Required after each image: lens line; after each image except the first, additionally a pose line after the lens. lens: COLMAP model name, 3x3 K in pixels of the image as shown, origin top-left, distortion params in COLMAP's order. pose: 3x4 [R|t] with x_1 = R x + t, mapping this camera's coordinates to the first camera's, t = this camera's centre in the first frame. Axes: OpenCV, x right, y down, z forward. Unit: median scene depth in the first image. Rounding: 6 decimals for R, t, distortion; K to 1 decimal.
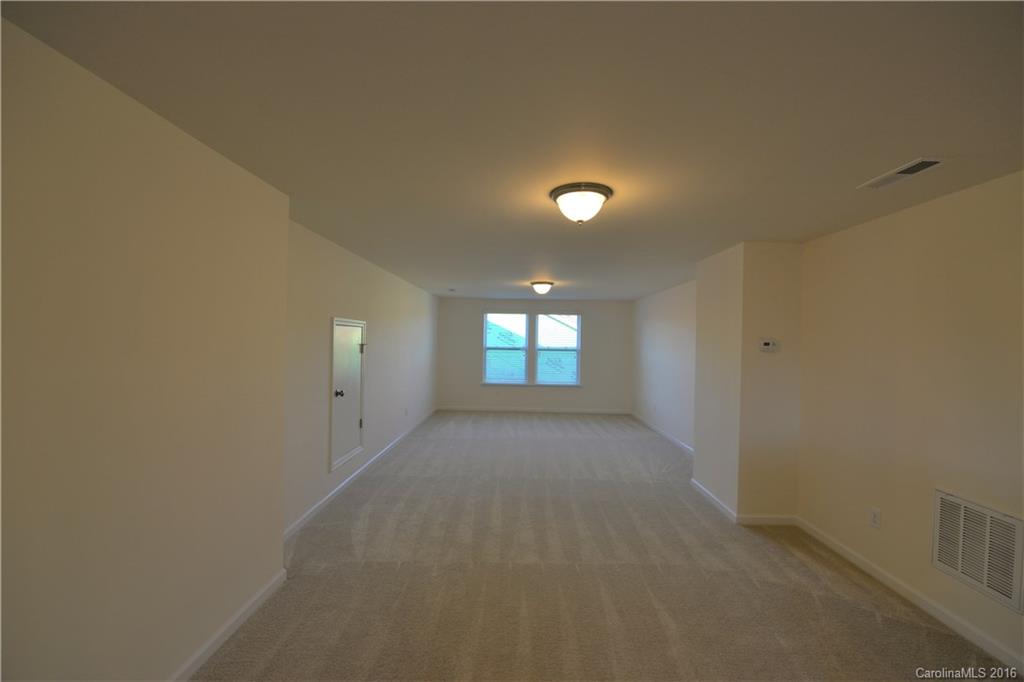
lens RADIAL K [[406.5, 0, 511.1], [0, 406.5, 342.8], [0, 0, 1]] dist [-0.012825, -0.001458]
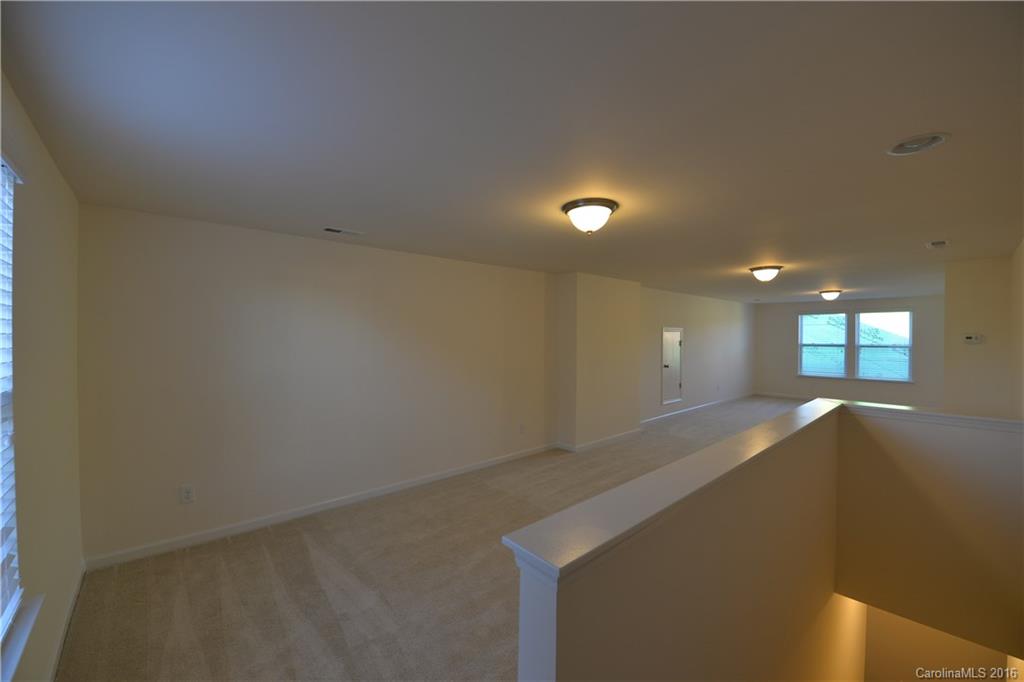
lens RADIAL K [[406.5, 0, 511.6], [0, 406.5, 340.2], [0, 0, 1]] dist [-0.012825, -0.001458]
pose [[0.676099, -0.010207, -0.736740, 0.271670], [0.005427, 0.999946, -0.008874, 0.006658], [0.736790, 0.002001, 0.676118, -0.460685]]
